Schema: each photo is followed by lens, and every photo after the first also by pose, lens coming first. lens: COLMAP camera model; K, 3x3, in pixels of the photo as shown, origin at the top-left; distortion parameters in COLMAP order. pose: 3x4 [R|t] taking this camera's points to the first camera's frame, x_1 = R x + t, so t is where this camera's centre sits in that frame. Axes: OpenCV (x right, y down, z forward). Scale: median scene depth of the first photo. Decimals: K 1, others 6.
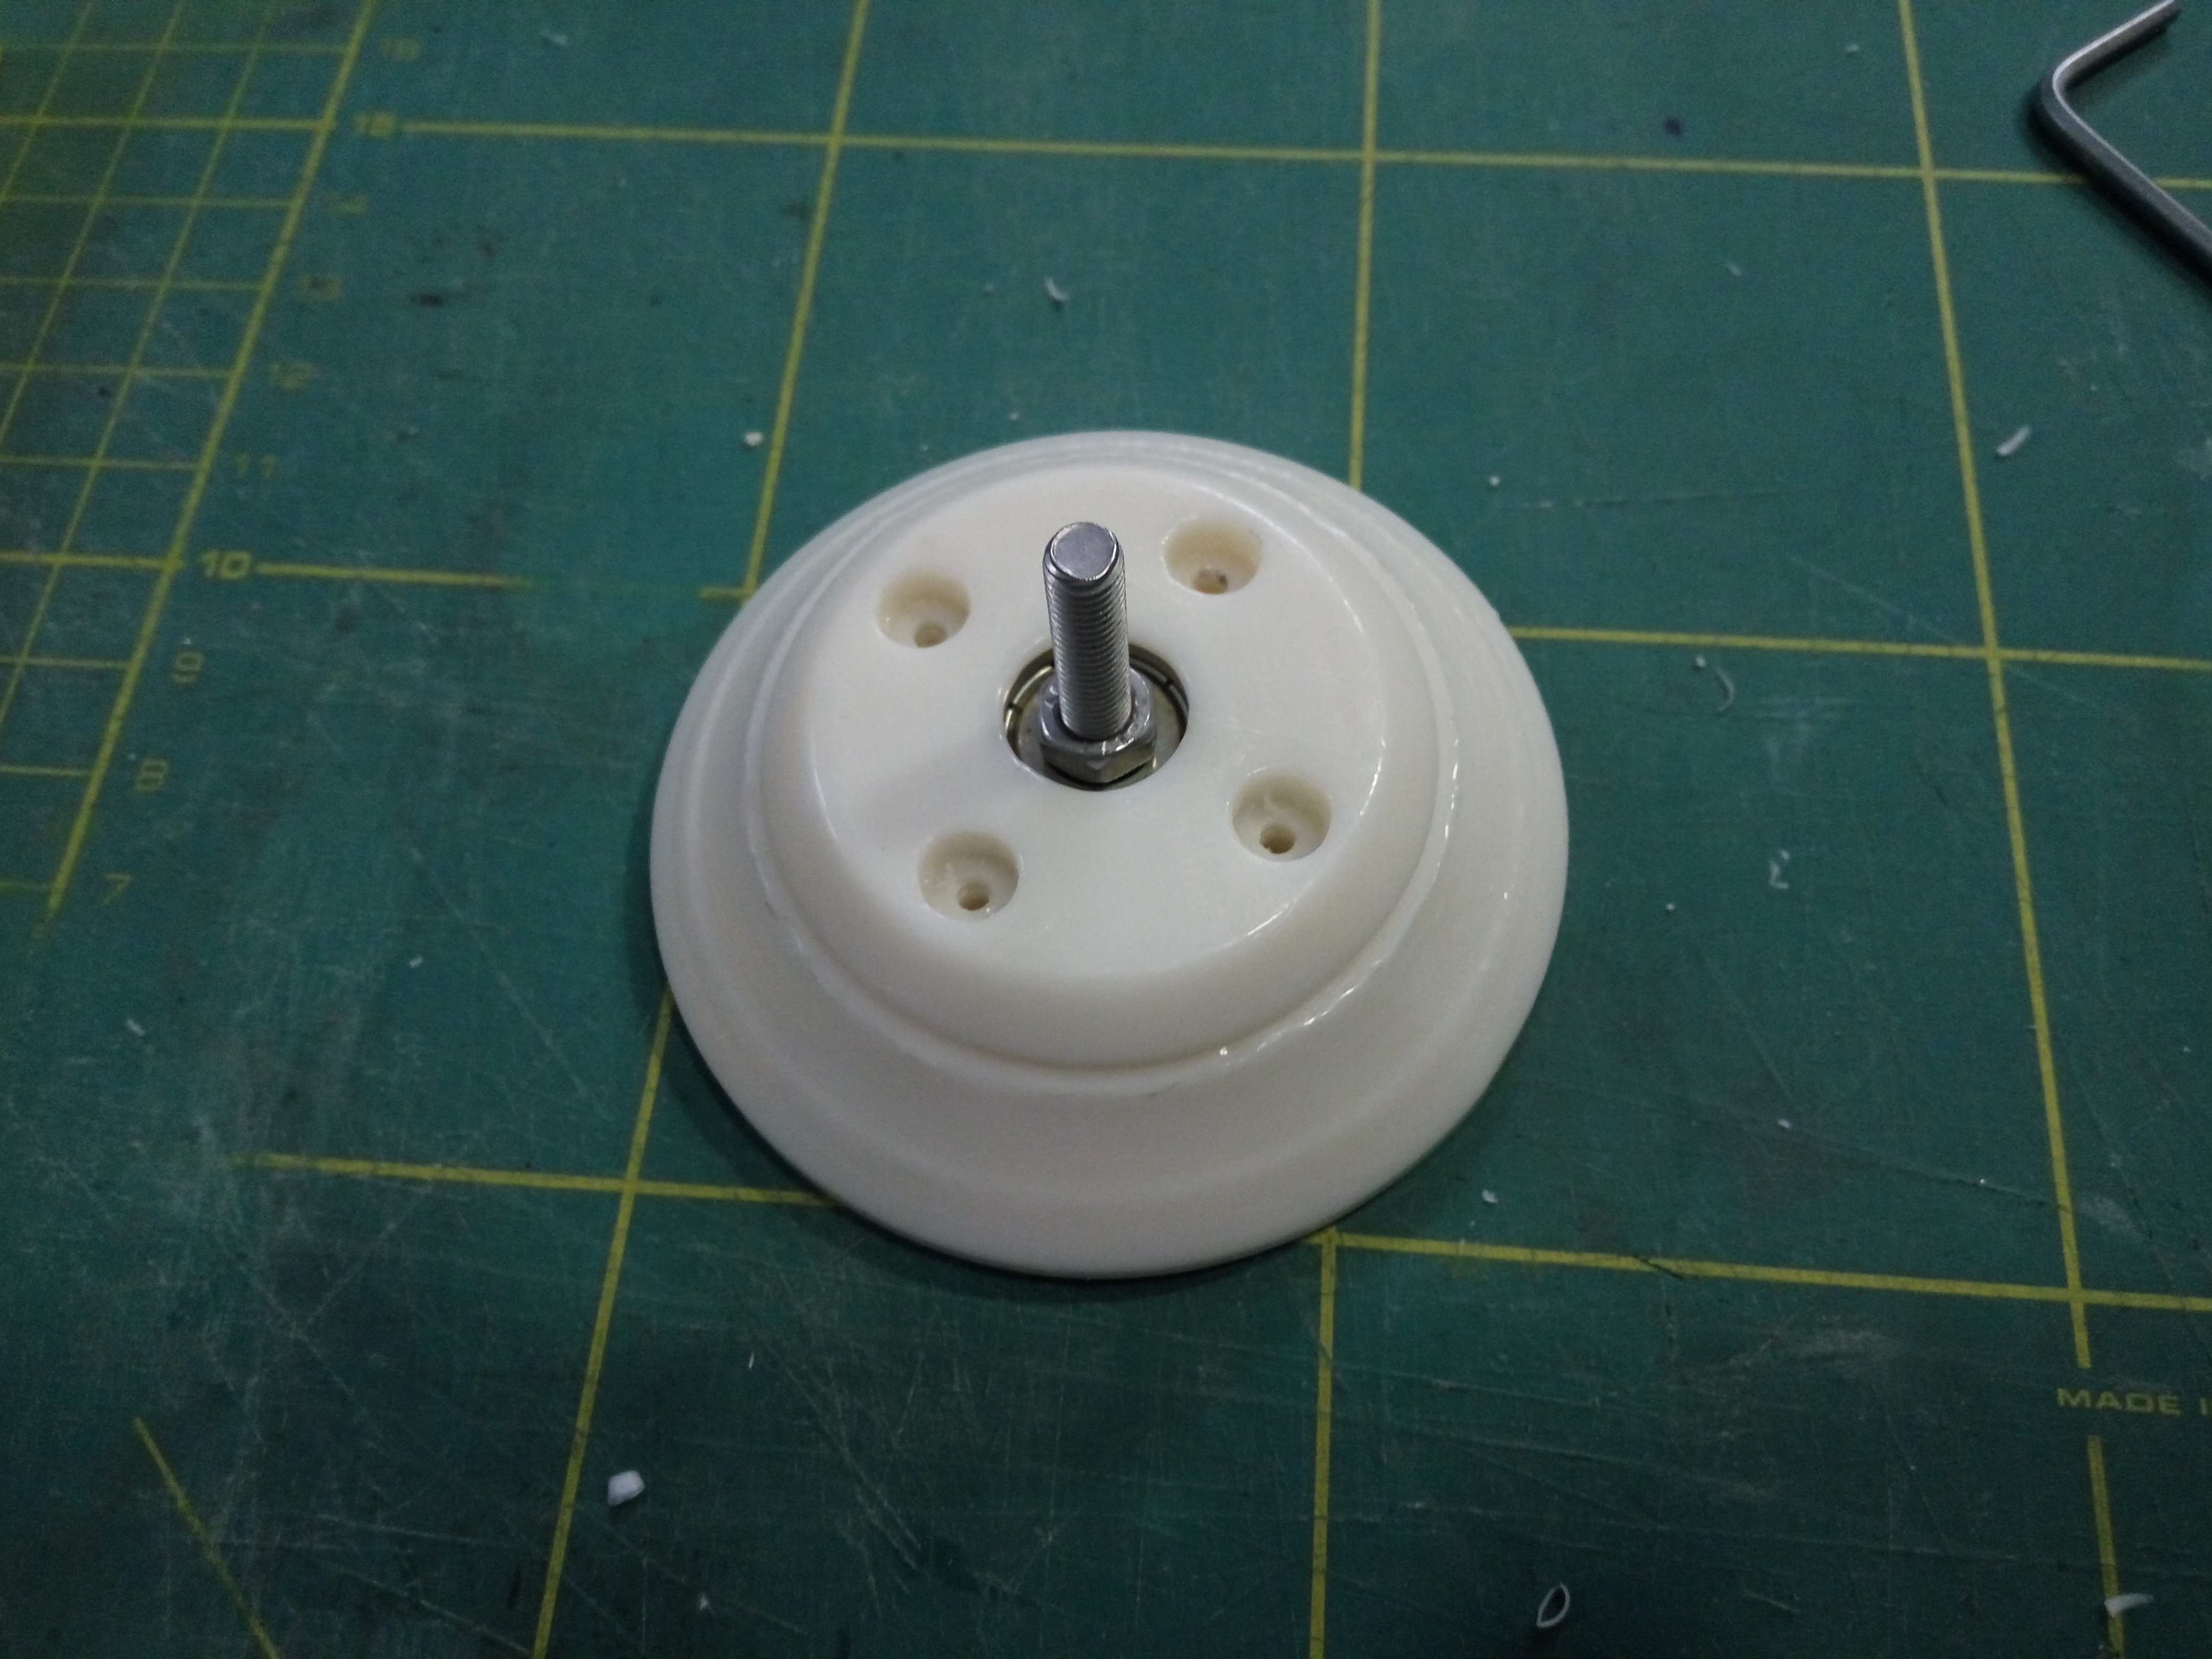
lens RADIAL K [[1774.5, 0, 1113.6], [0, 1774.5, 834.3], [0, 0, 1]] dist [0.062085, -0.132987]
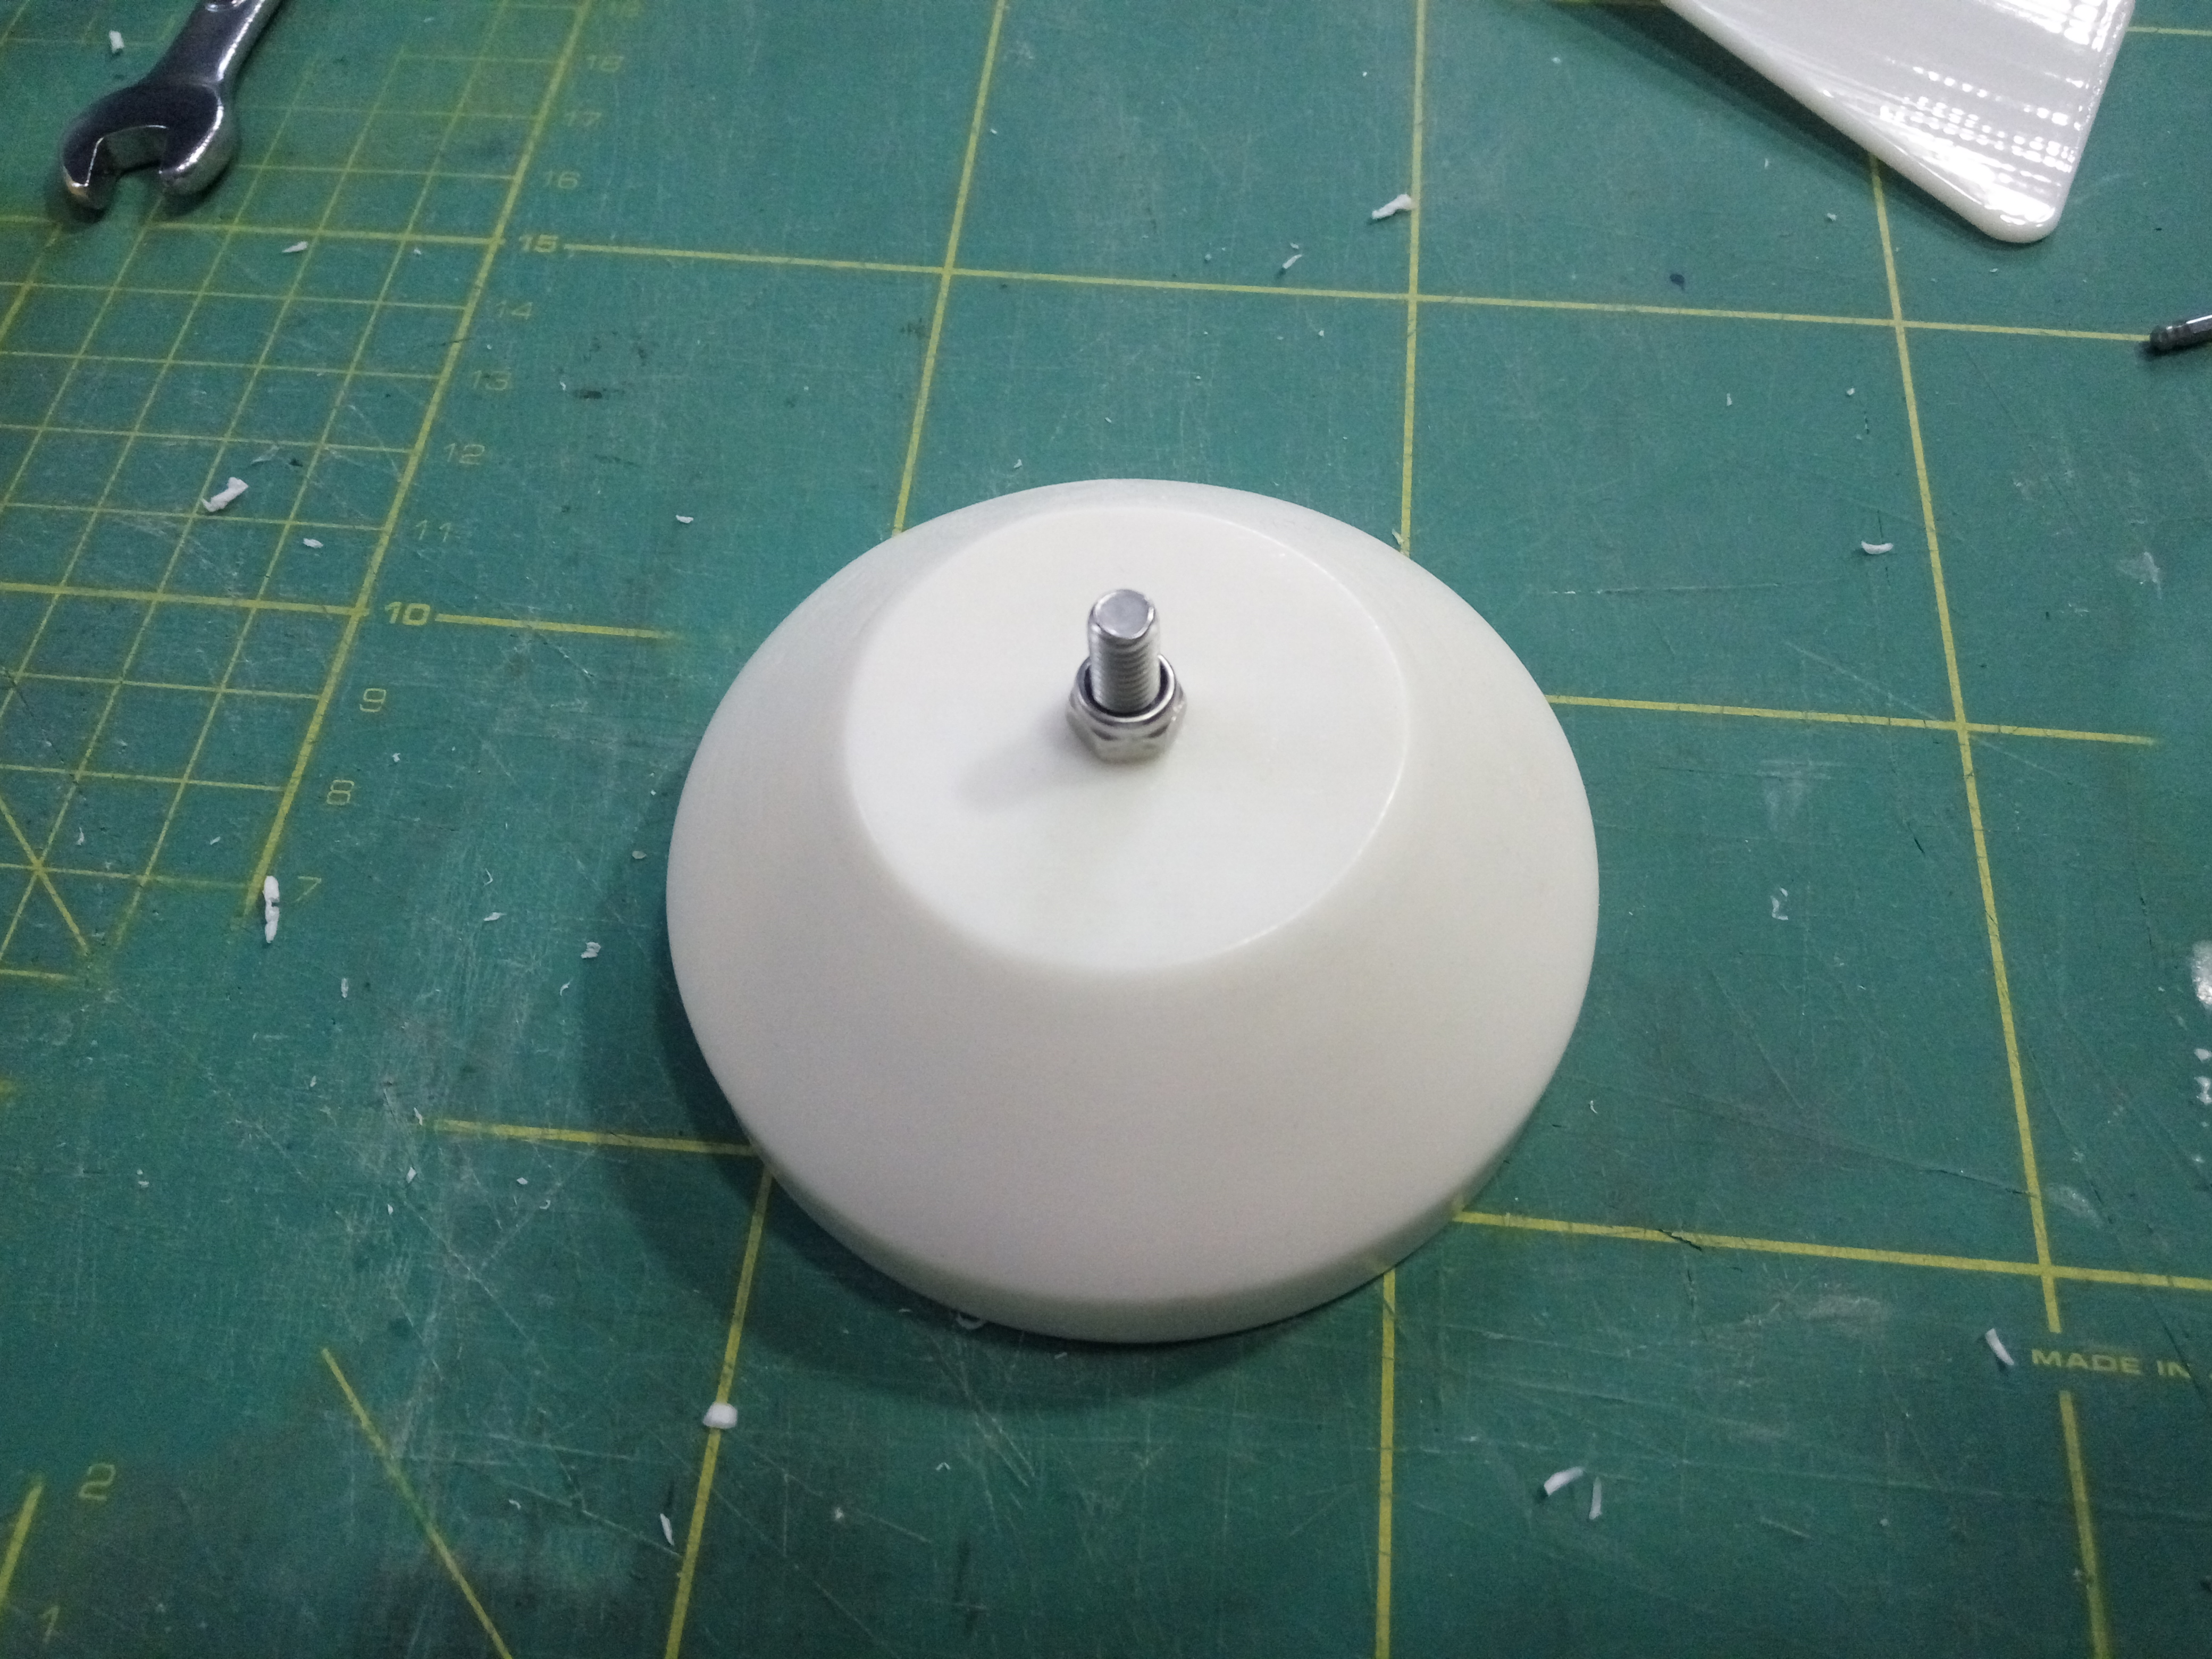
lens RADIAL K [[1763.2, 0, 1107.1], [0, 1763.2, 835.8], [0, 0, 1]] dist [0.069747, -0.130514]
pose [[0.999552, 0.026001, 0.014837, -0.076179], [-0.024677, 0.996214, -0.083359, 0.080874], [-0.016948, 0.082956, 0.996409, -0.131251]]
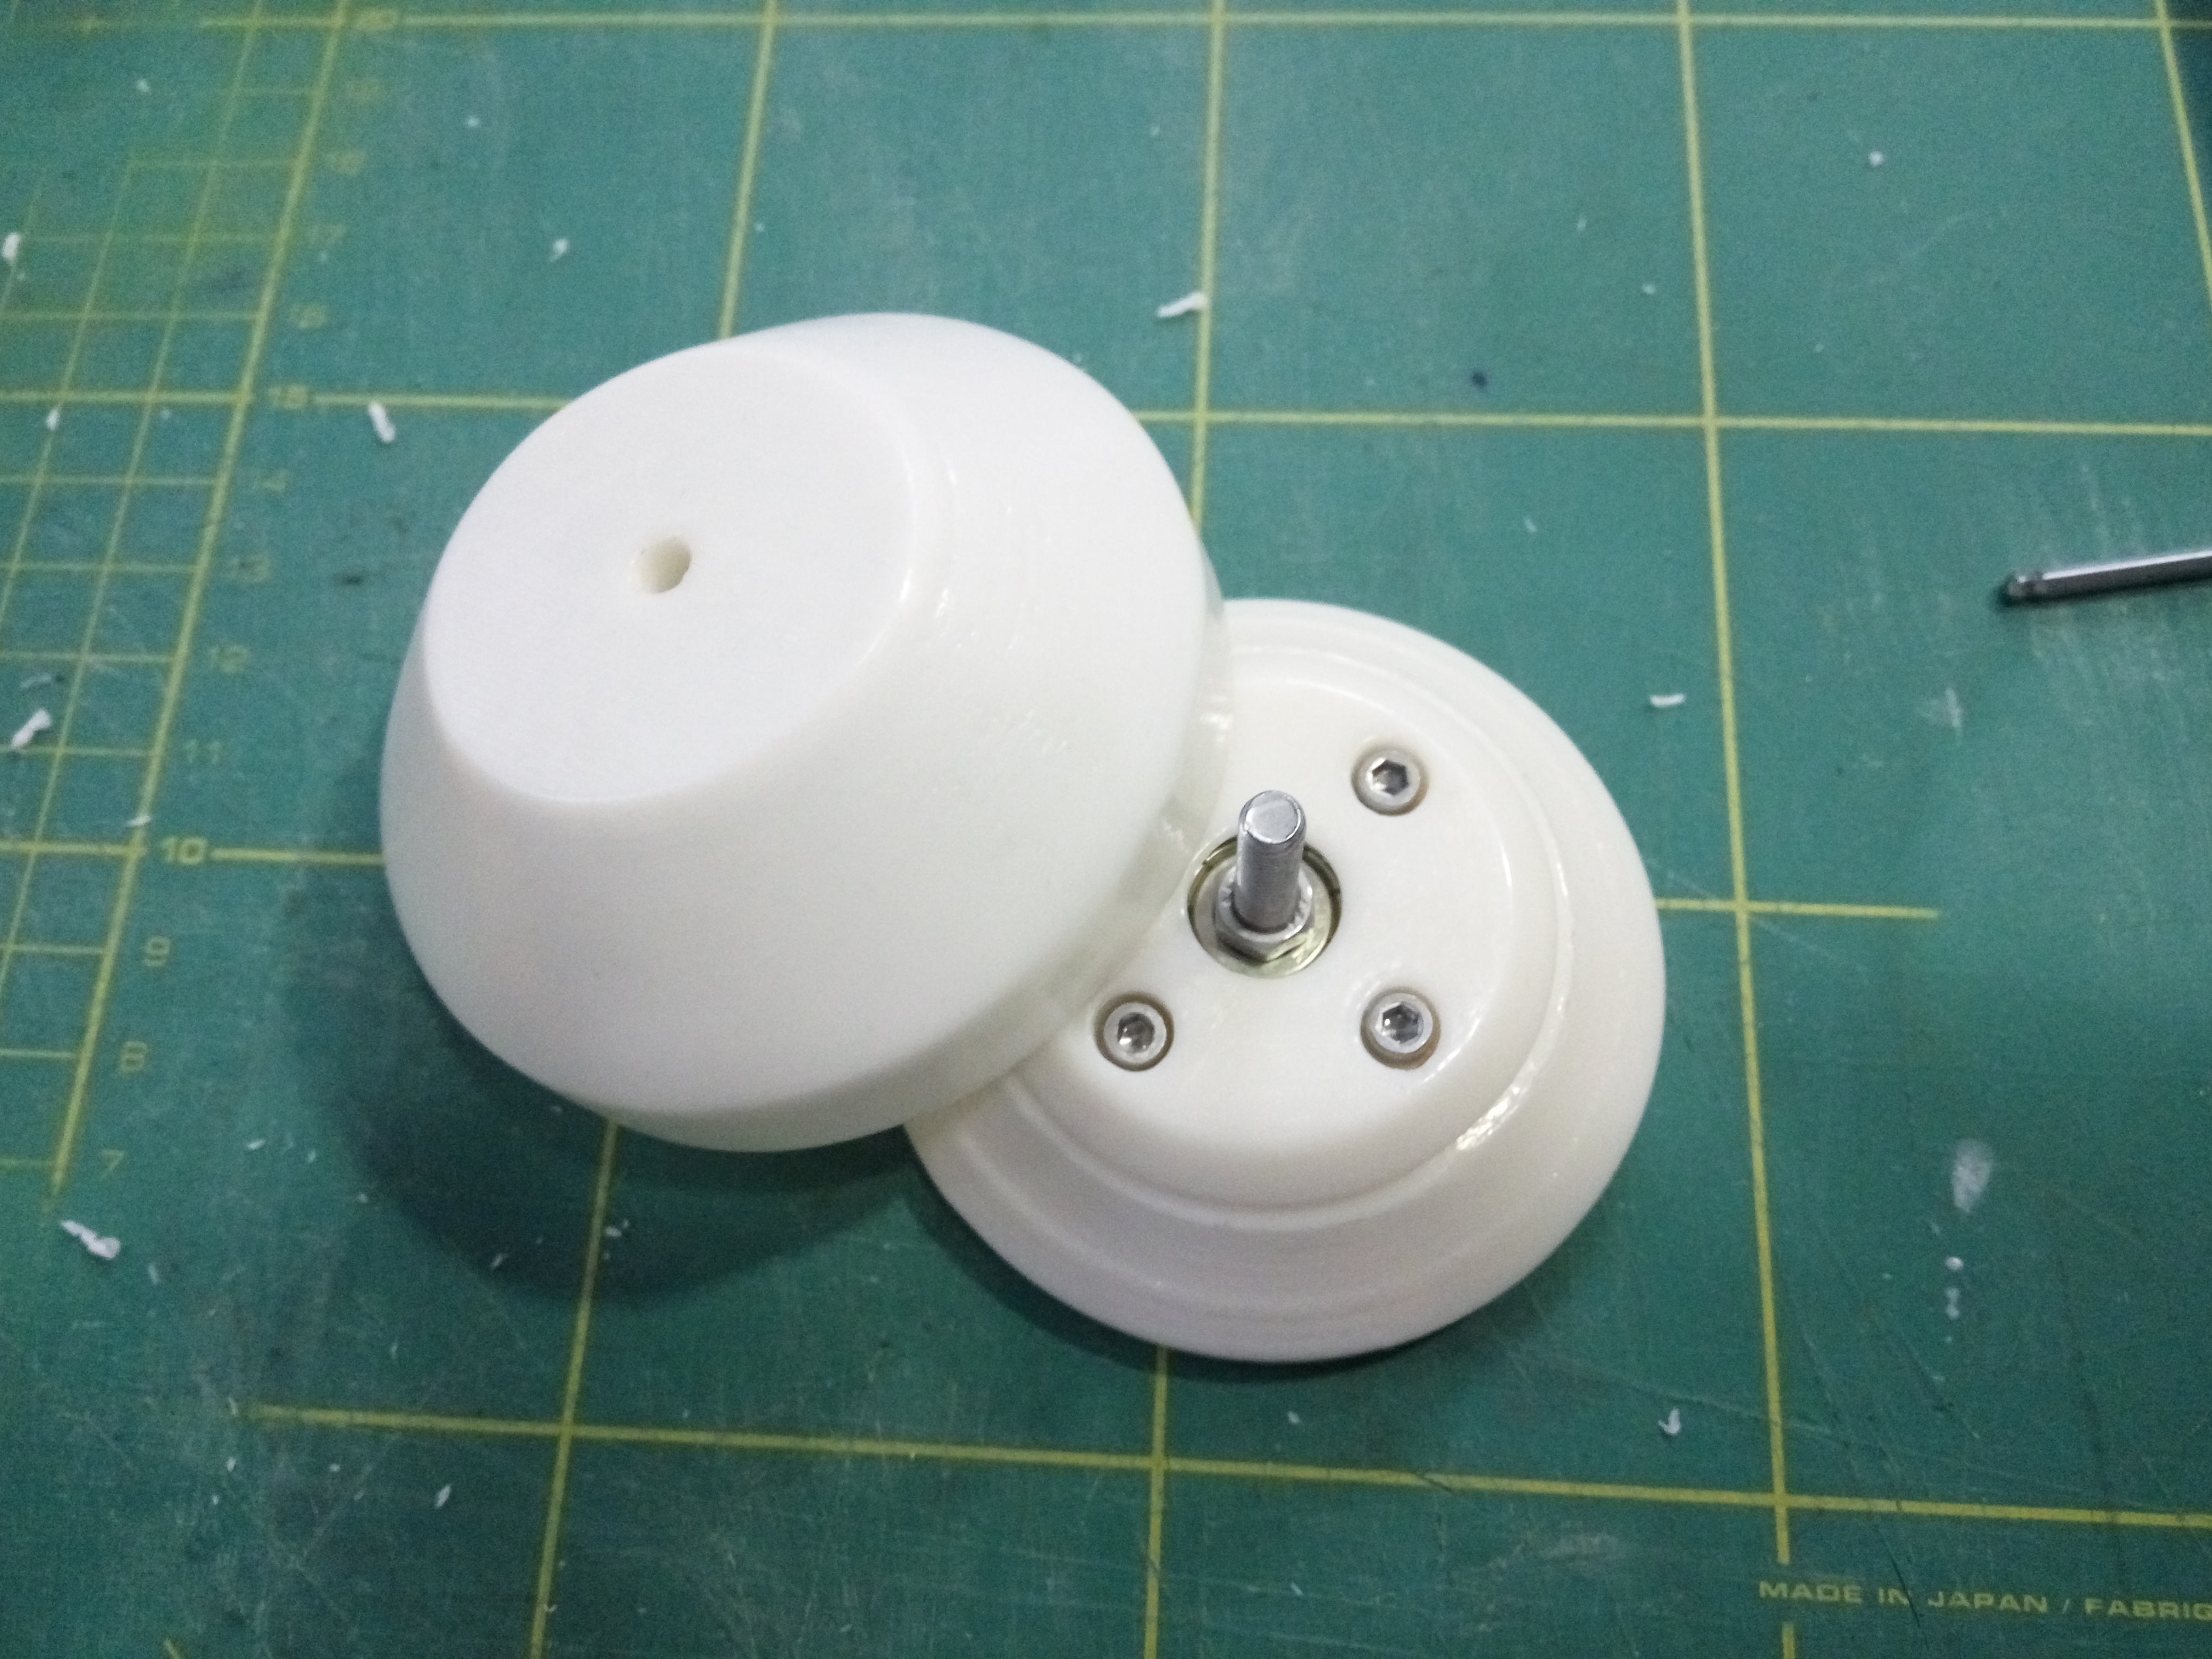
lens RADIAL K [[1778.2, 0, 1103.9], [0, 1778.2, 838.6], [0, 0, 1]] dist [0.026565, -0.064857]
pose [[0.999452, -0.033112, -0.000381, 0.091425], [0.033013, 0.995433, 0.089571, -0.269645], [-0.002586, -0.089534, 0.995980, -0.130147]]
